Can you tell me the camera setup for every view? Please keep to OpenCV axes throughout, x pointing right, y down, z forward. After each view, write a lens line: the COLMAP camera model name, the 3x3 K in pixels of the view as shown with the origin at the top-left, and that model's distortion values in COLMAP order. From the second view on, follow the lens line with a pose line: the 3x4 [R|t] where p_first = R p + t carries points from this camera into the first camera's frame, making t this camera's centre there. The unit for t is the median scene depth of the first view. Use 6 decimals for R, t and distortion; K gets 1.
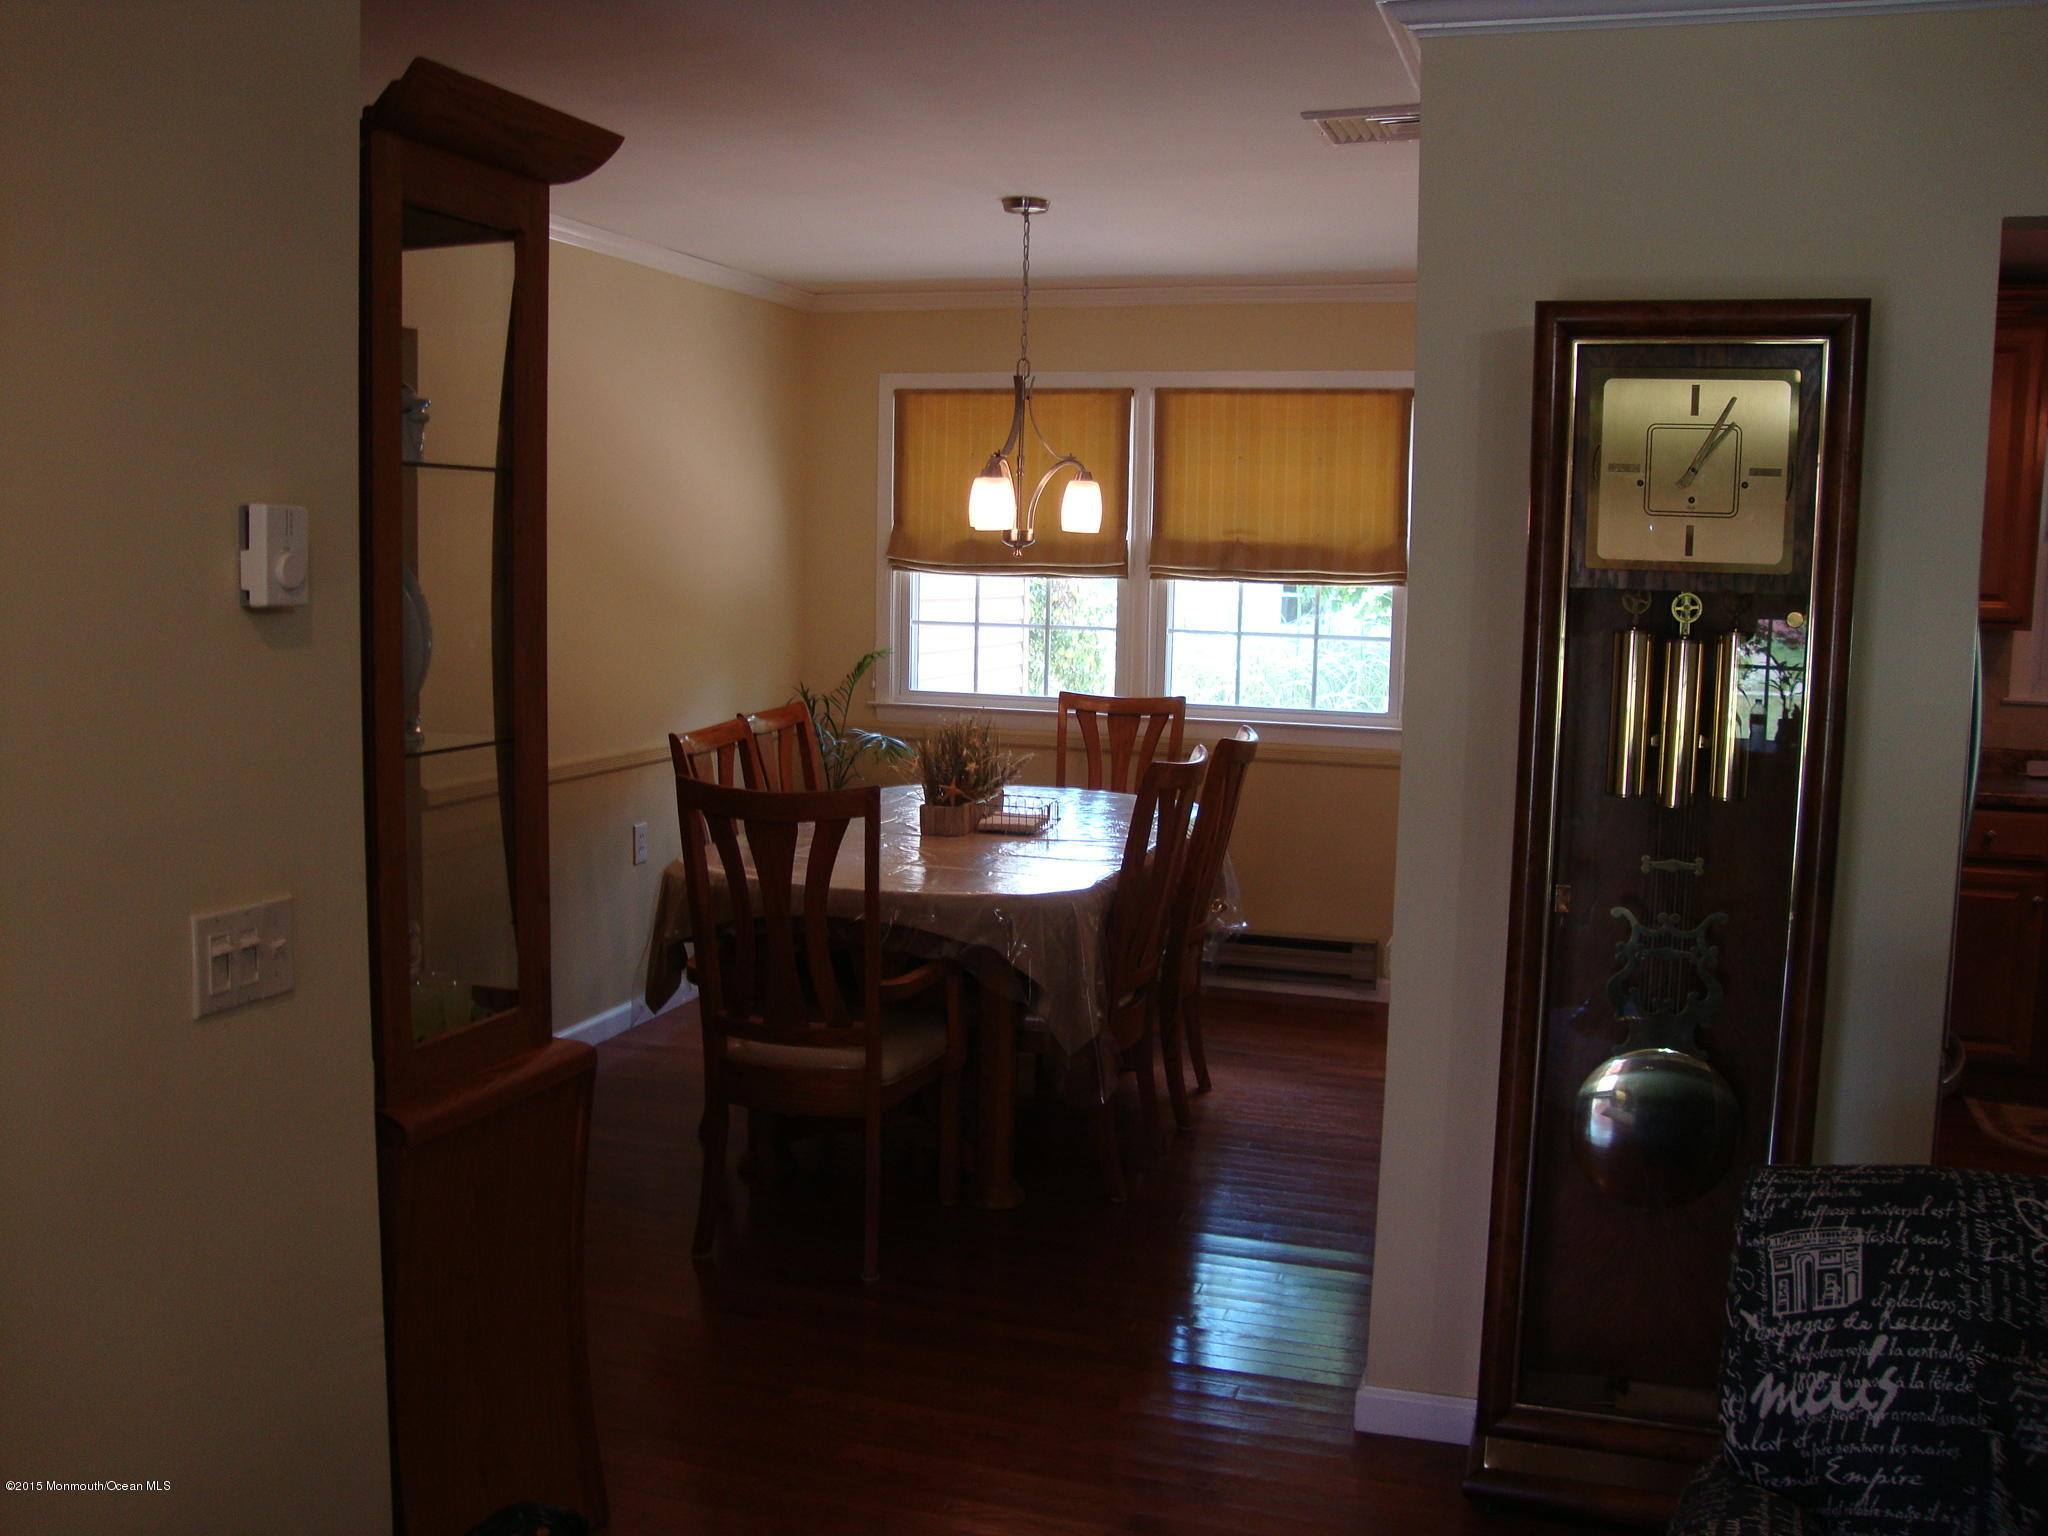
lens RADIAL K [[1840.4, 0, 1031.4], [0, 1840.4, 761.5], [0, 0, 1]] dist [-0.177705, 0.195252]
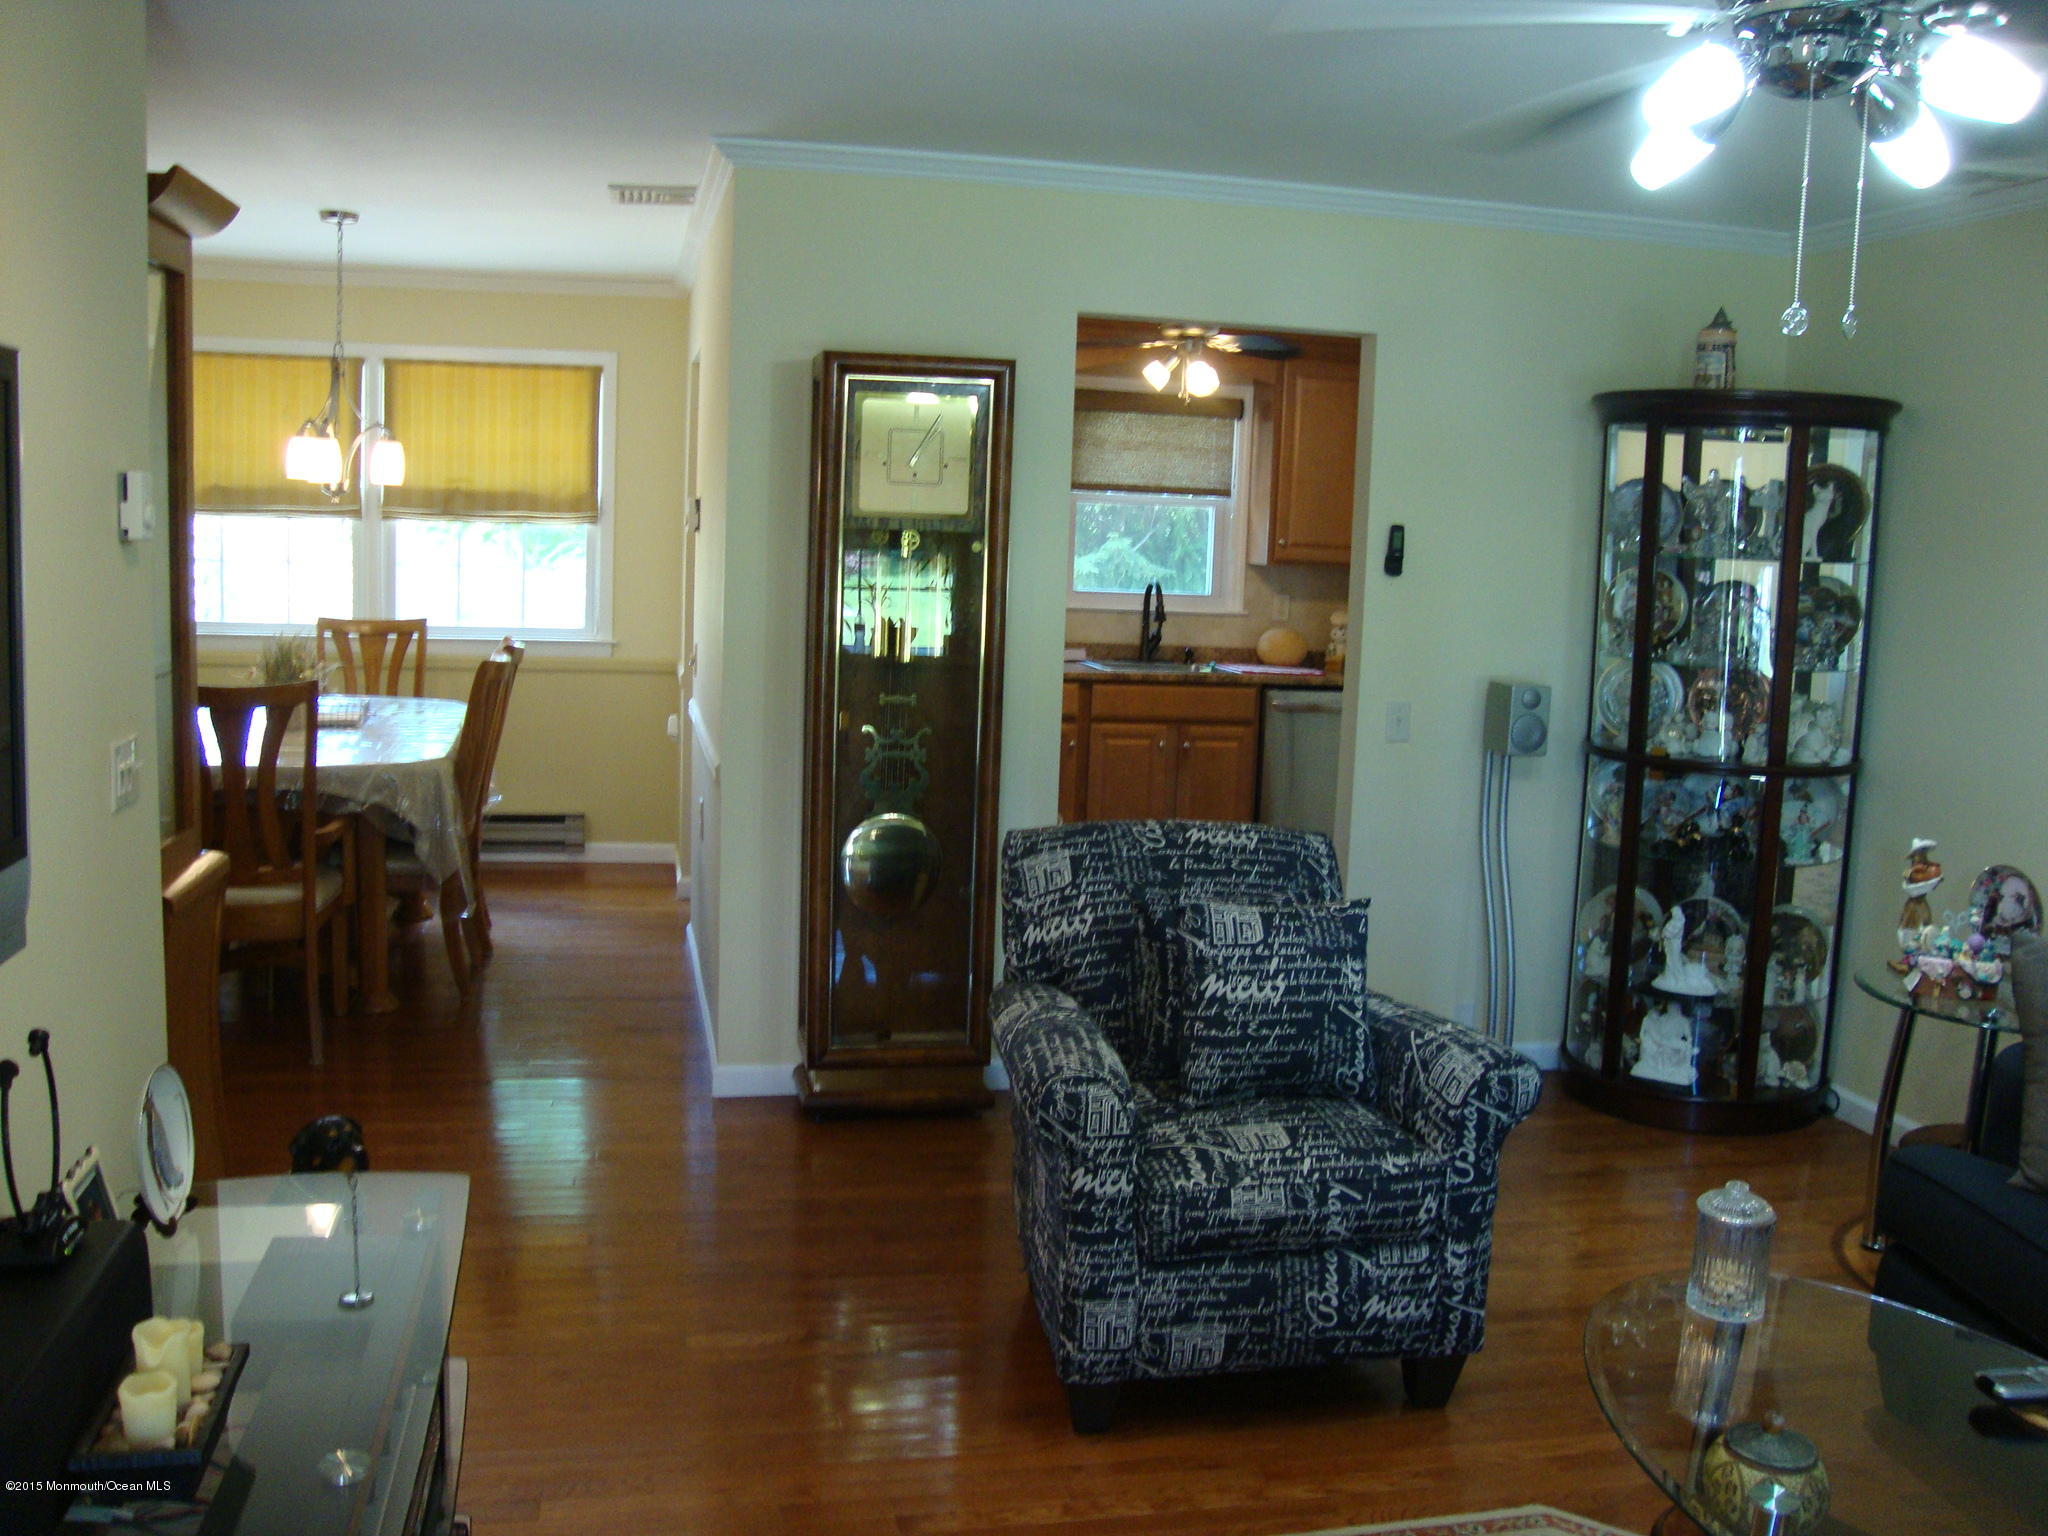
lens RADIAL K [[1840.4, 0, 1031.4], [0, 1840.4, 761.5], [0, 0, 1]] dist [-0.177705, 0.195252]
pose [[0.859965, -0.056625, 0.507201, -0.359504], [0.039106, 0.998215, 0.045138, 0.041175], [-0.508852, -0.018982, 0.860645, -0.445923]]
